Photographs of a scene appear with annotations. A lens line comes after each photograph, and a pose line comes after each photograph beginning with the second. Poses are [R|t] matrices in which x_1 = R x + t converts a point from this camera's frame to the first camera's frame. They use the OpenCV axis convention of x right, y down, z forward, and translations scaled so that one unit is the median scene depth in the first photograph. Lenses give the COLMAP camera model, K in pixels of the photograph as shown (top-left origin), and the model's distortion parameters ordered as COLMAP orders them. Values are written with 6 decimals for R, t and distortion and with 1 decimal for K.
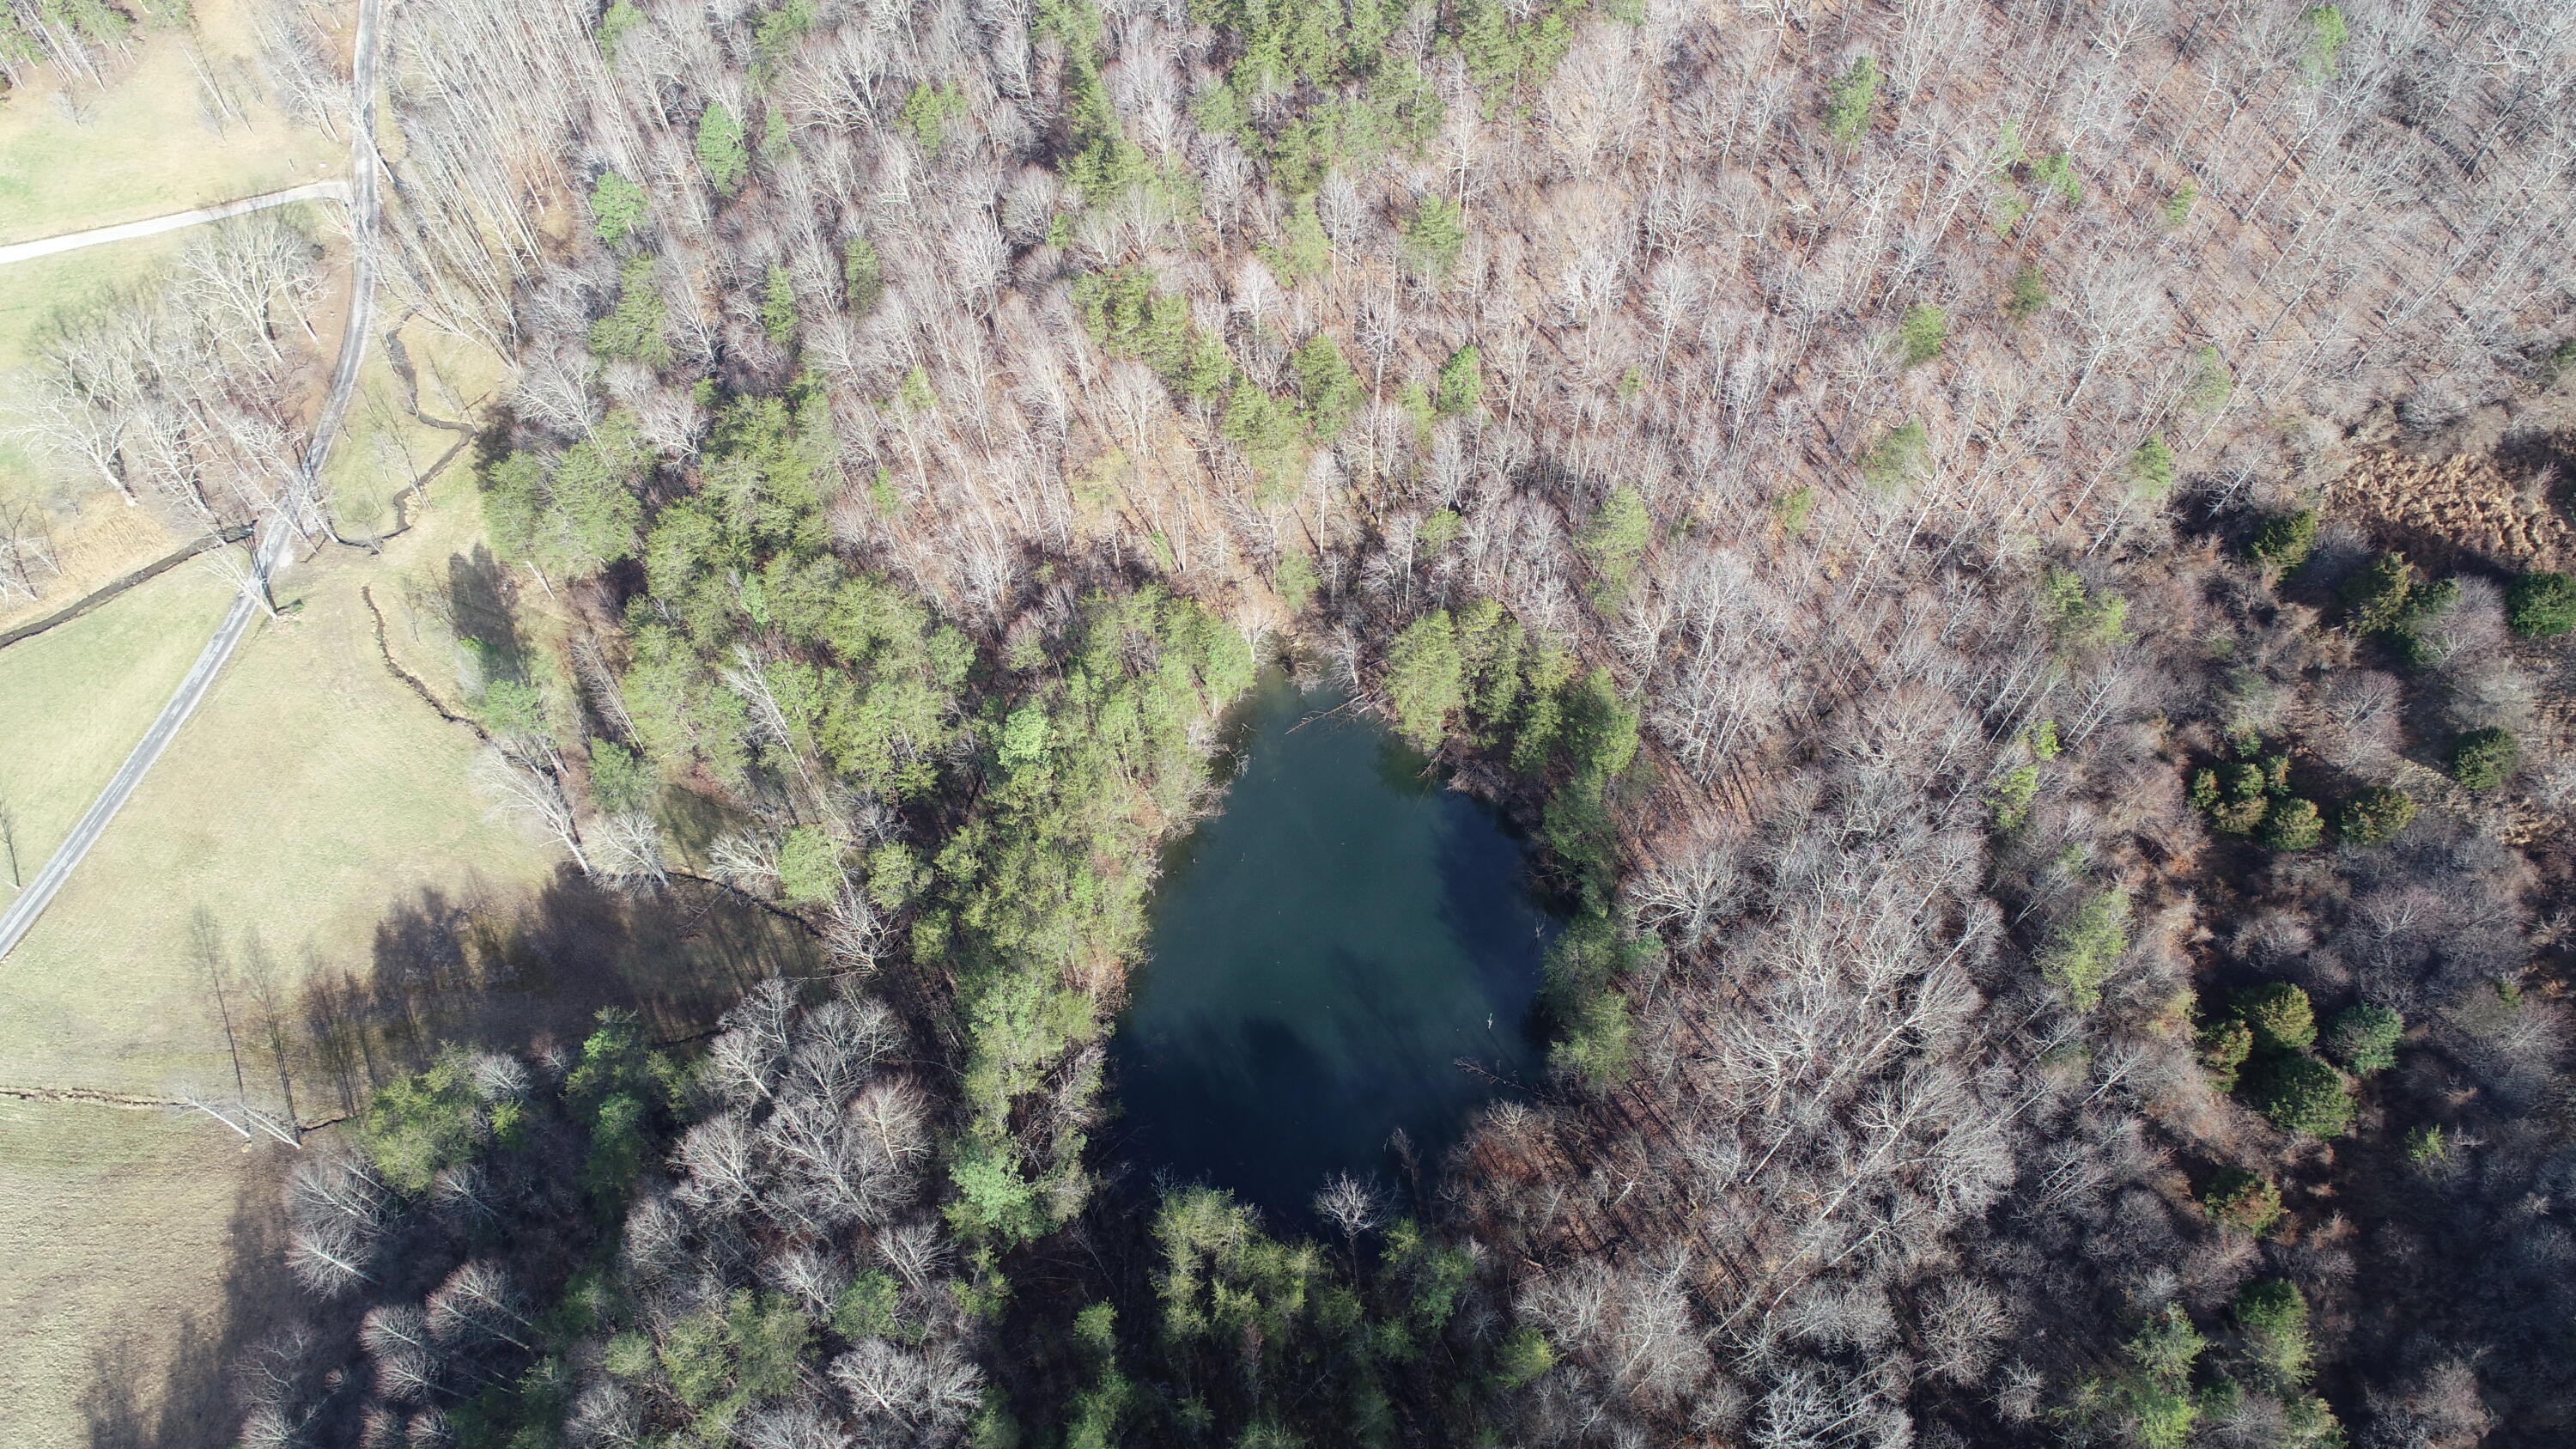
lens RADIAL K [[1726.7, 0, 1288.5], [0, 1726.7, 722.3], [0, 0, 1]] dist [0.002822, 0.001692]
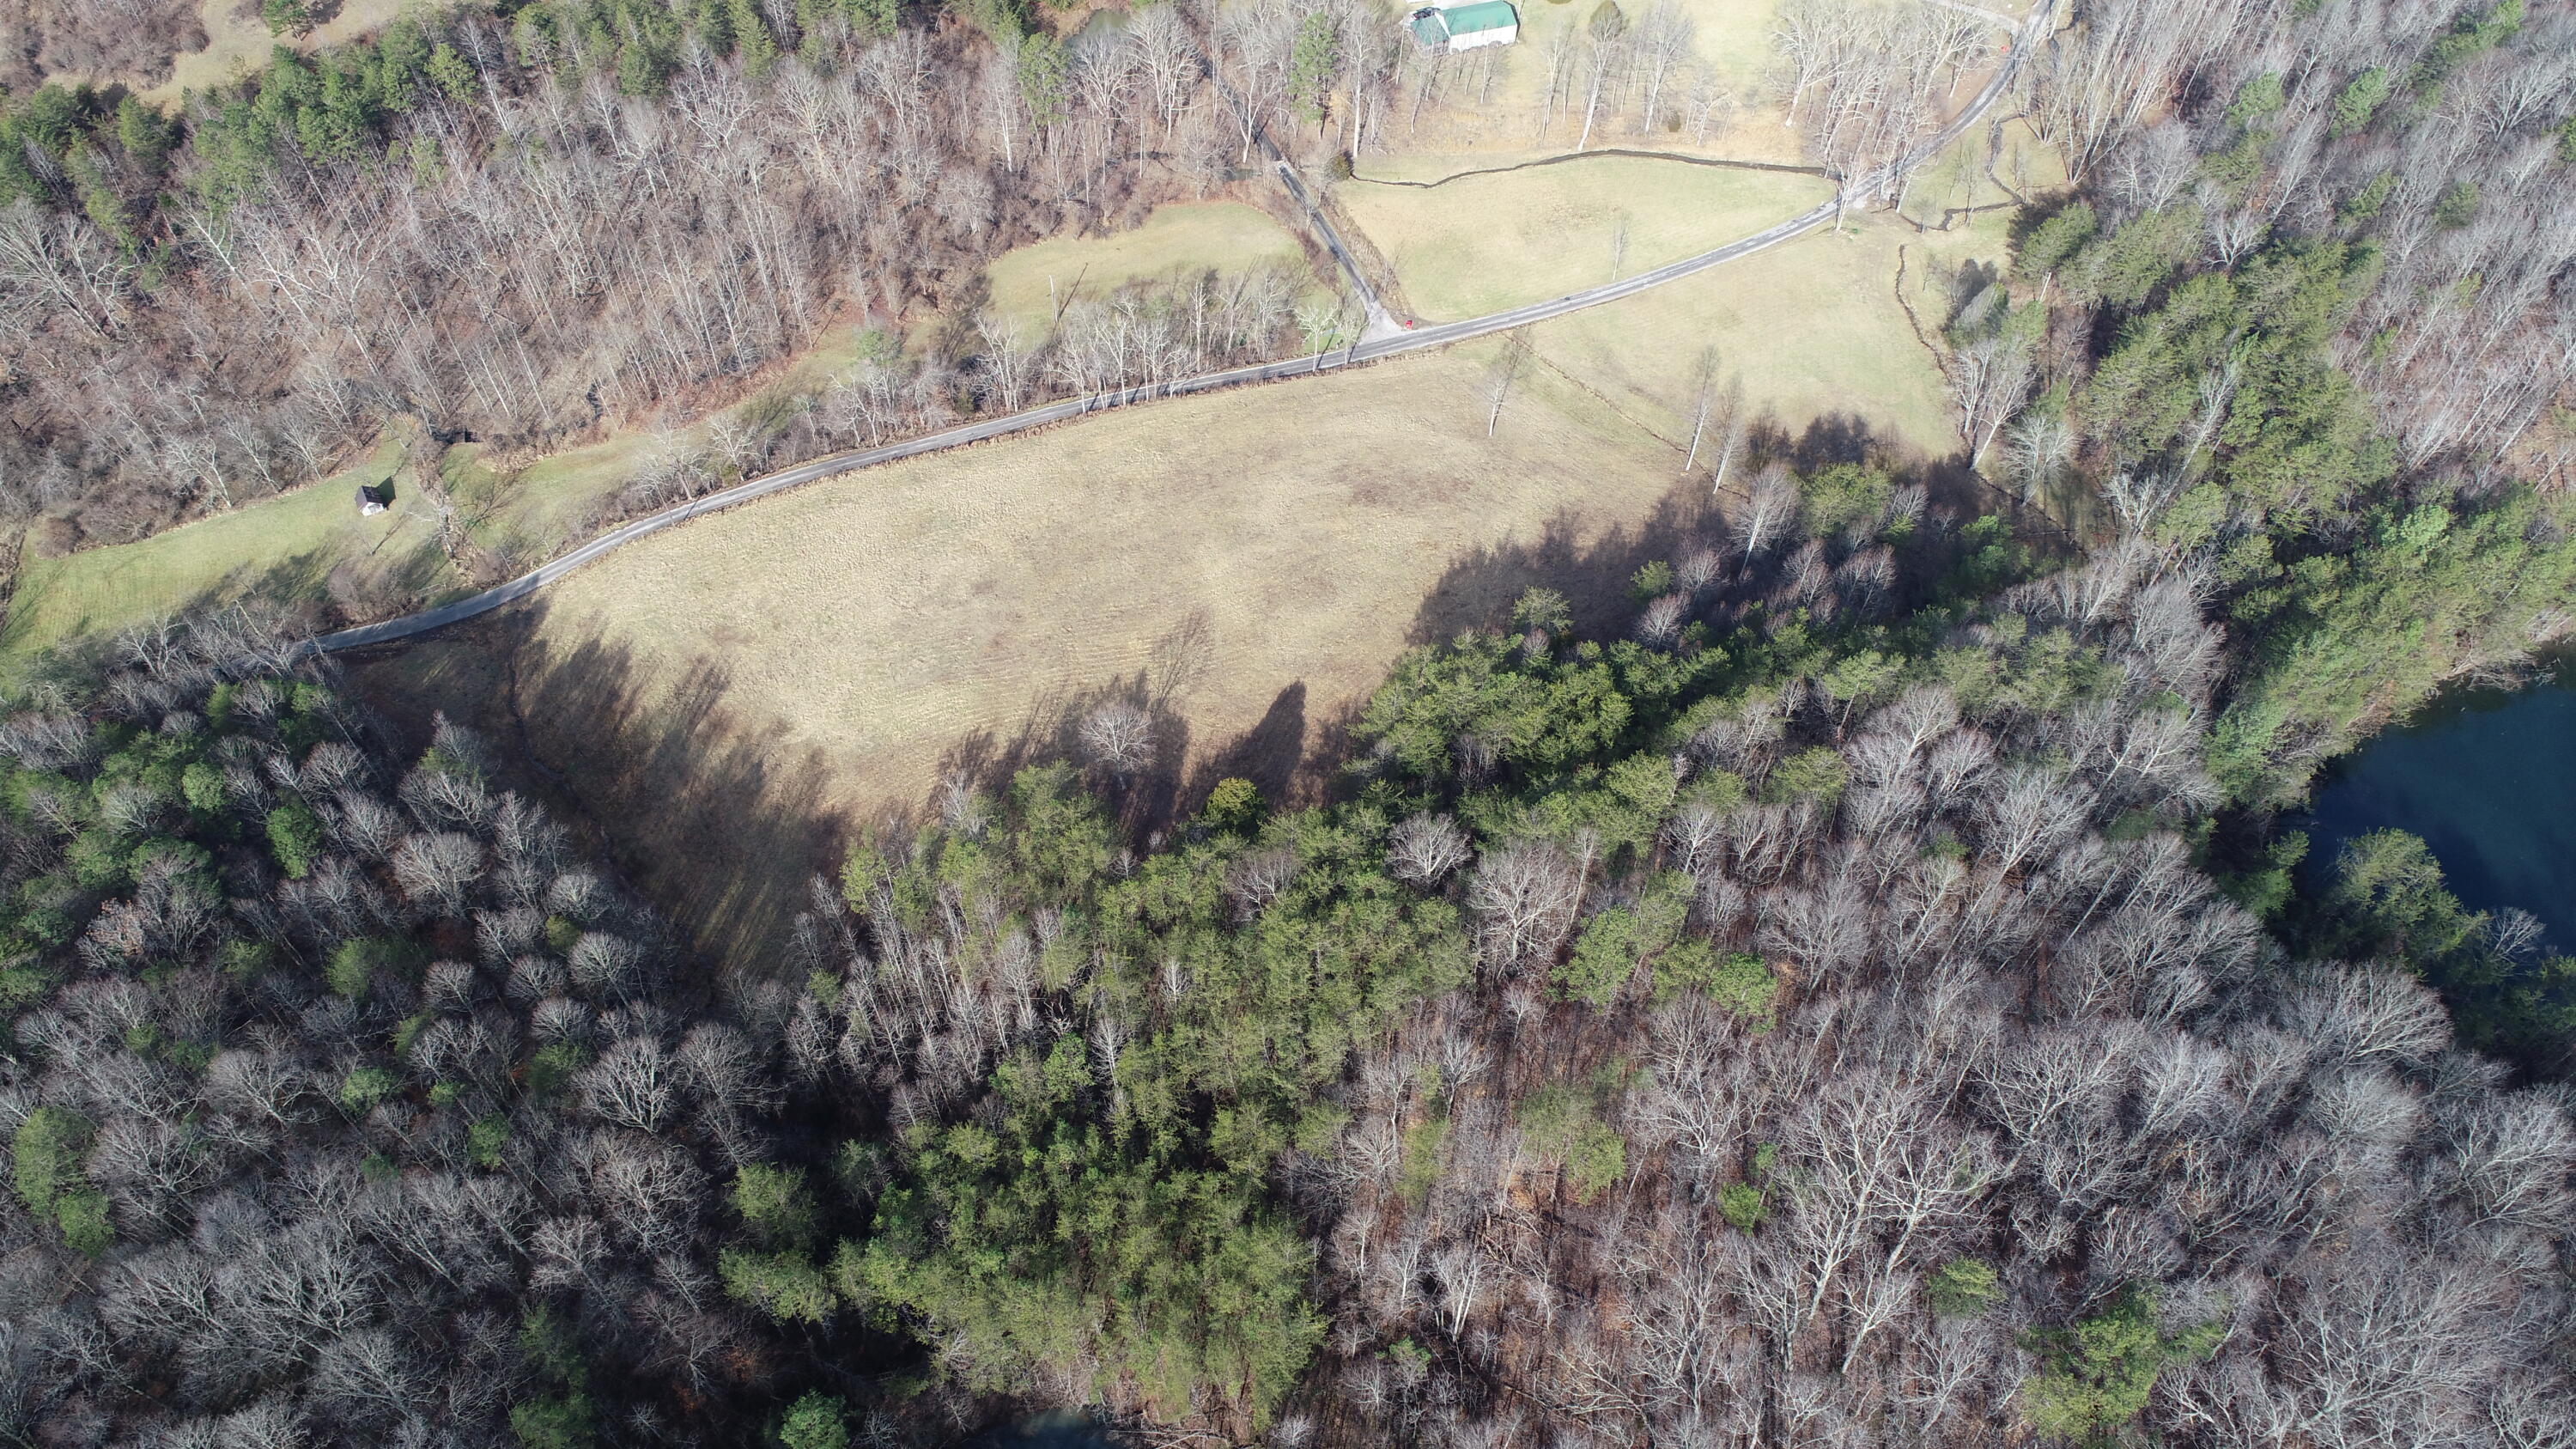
lens RADIAL K [[1734.1, 0, 1284.1], [0, 1734.1, 726.1], [0, 0, 1]] dist [0.003228, -0.000432]
pose [[0.705027, 0.574218, -0.416186, -0.118276], [-0.620269, 0.783789, 0.030656, 0.533320], [0.343805, 0.236534, 0.908763, -0.328079]]
